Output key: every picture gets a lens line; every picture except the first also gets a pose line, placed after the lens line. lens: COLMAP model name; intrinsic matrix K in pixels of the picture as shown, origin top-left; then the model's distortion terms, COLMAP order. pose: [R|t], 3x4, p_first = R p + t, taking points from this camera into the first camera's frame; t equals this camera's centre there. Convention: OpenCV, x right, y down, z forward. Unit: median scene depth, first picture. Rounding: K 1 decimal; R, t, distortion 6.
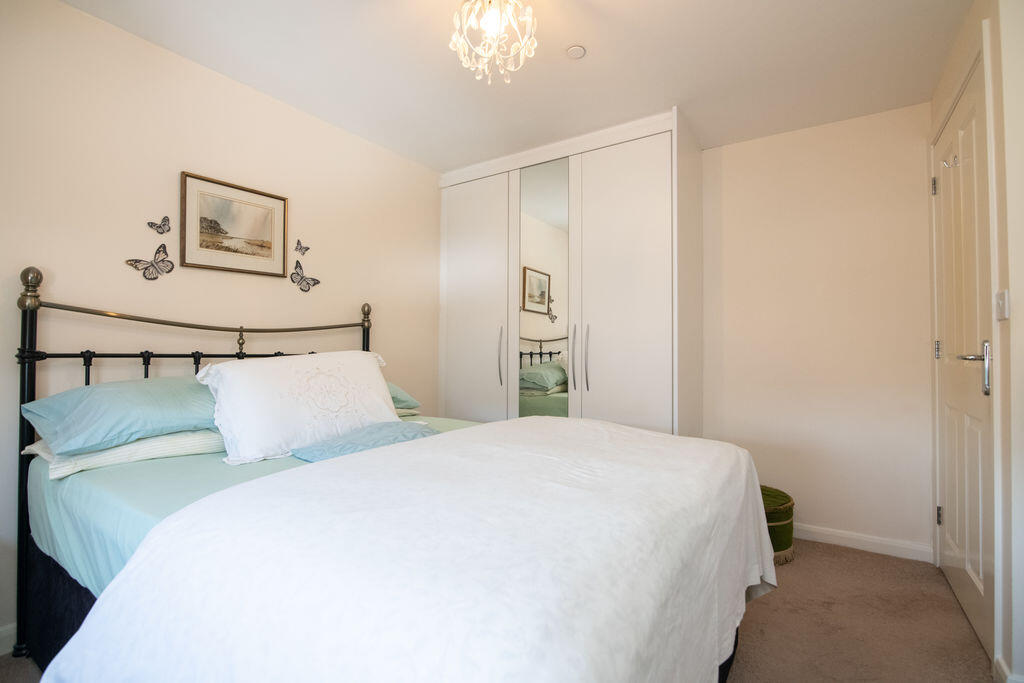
lens RADIAL K [[474.0, 0, 506.0], [0, 474.0, 342.0], [0, 0, 1]] dist [-0.021928, 0.000218]
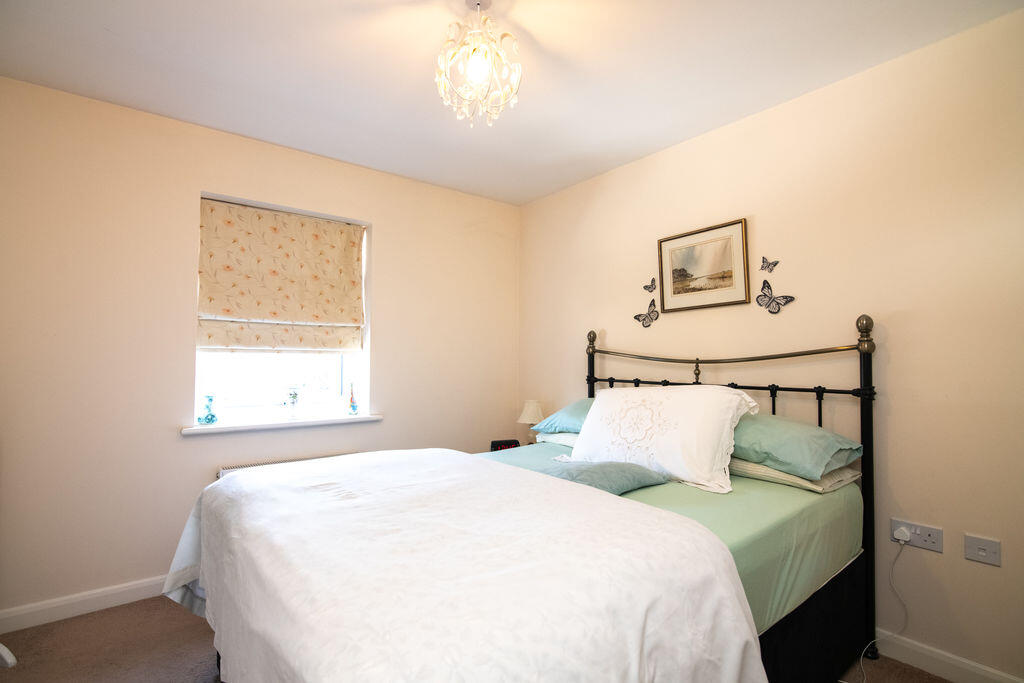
lens RADIAL K [[474.0, 0, 506.0], [0, 474.0, 342.0], [0, 0, 1]] dist [-0.021928, 0.000218]
pose [[-0.301611, -0.080579, -0.950020, 0.597994], [-0.021625, 0.996744, -0.077676, 0.023700], [0.953186, -0.002884, -0.302372, 0.906748]]
